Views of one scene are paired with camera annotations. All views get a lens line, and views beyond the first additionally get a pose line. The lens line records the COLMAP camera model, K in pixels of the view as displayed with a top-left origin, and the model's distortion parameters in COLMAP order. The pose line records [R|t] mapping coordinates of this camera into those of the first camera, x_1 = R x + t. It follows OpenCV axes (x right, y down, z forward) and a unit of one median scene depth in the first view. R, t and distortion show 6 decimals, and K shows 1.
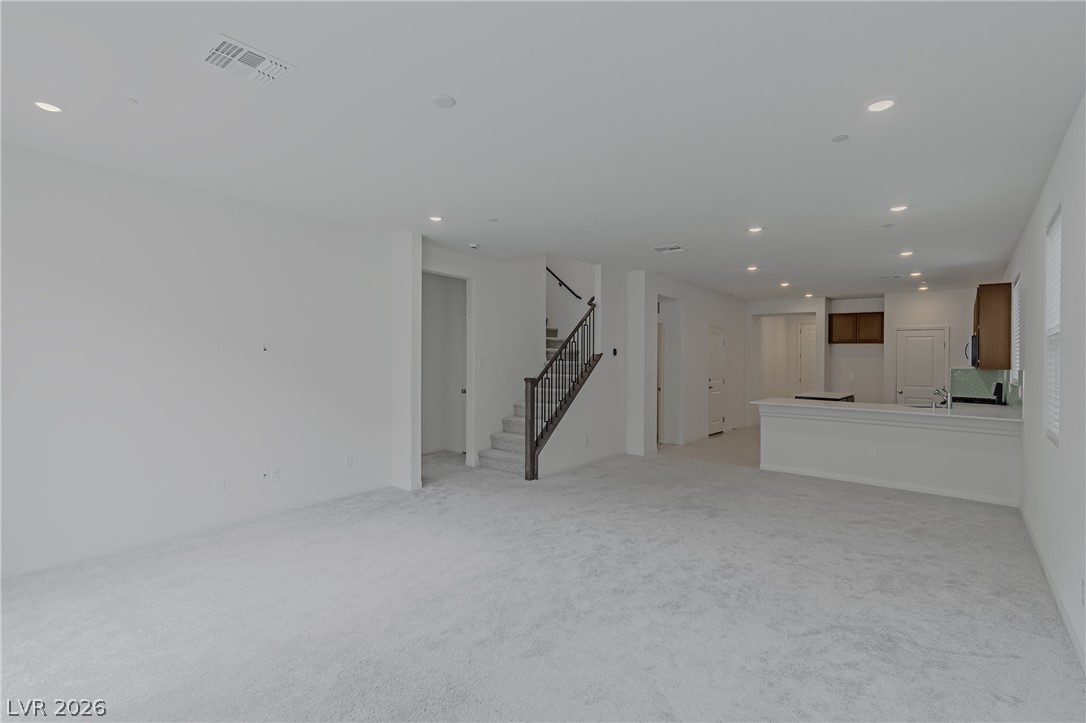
lens RADIAL K [[541.5, 0, 546.3], [0, 541.5, 352.4], [0, 0, 1]] dist [-0.002162, -0.000208]
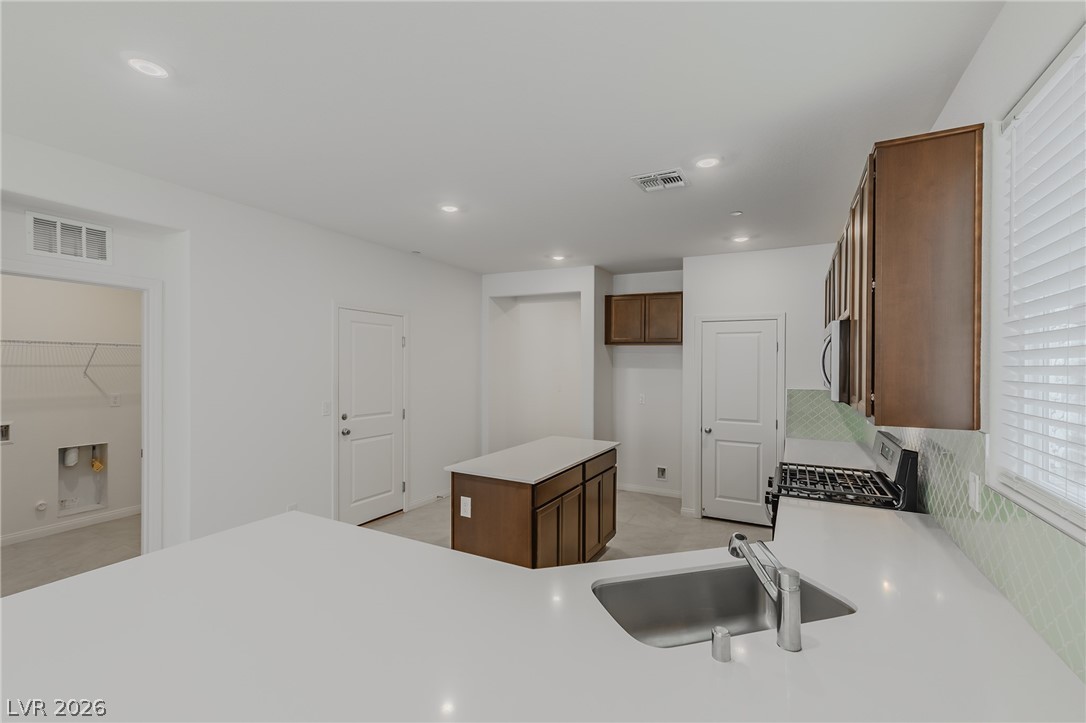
lens RADIAL K [[481.8, 0, 548.5], [0, 481.8, 350.6], [0, 0, 1]] dist [0.001851, -0.000882]
pose [[0.983438, 0.004170, 0.181198, 0.379012], [-0.001941, 0.999920, -0.012477, -0.003645], [-0.181236, 0.011919, 0.983367, 0.506986]]
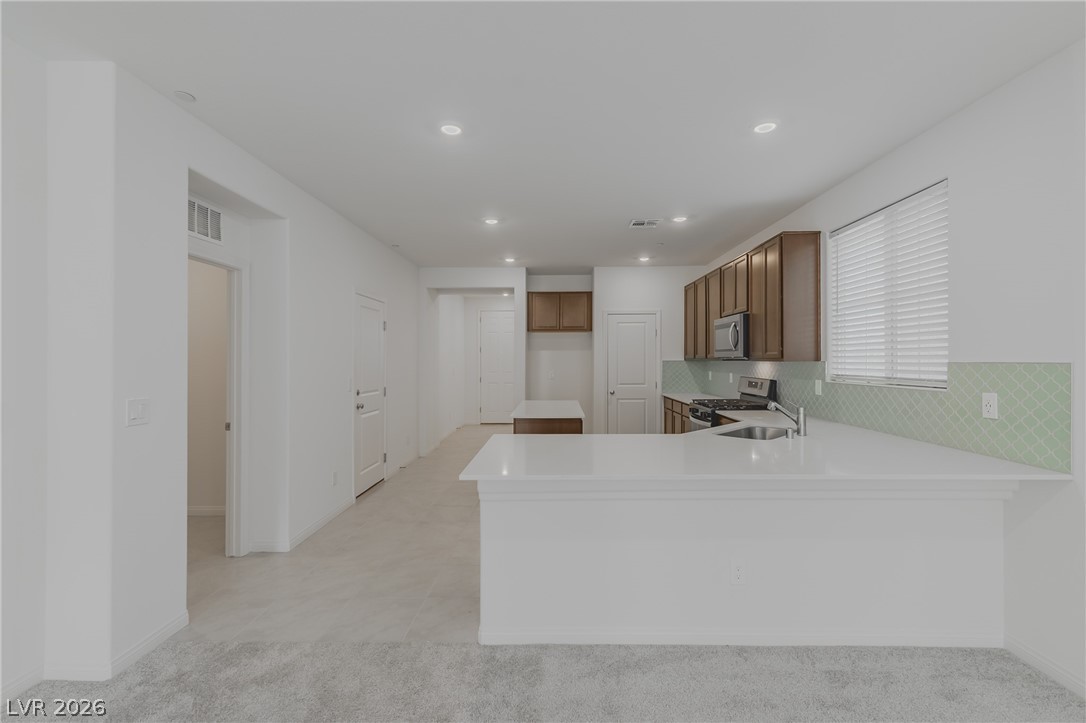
lens RADIAL K [[481.8, 0, 566.3], [0, 481.8, 346.2], [0, 0, 1]] dist [0.001851, -0.000882]
pose [[0.781579, -0.003287, 0.623798, 0.155397], [0.010230, 0.999919, -0.007550, 0.009710], [-0.623723, 0.012283, 0.781549, 0.467428]]
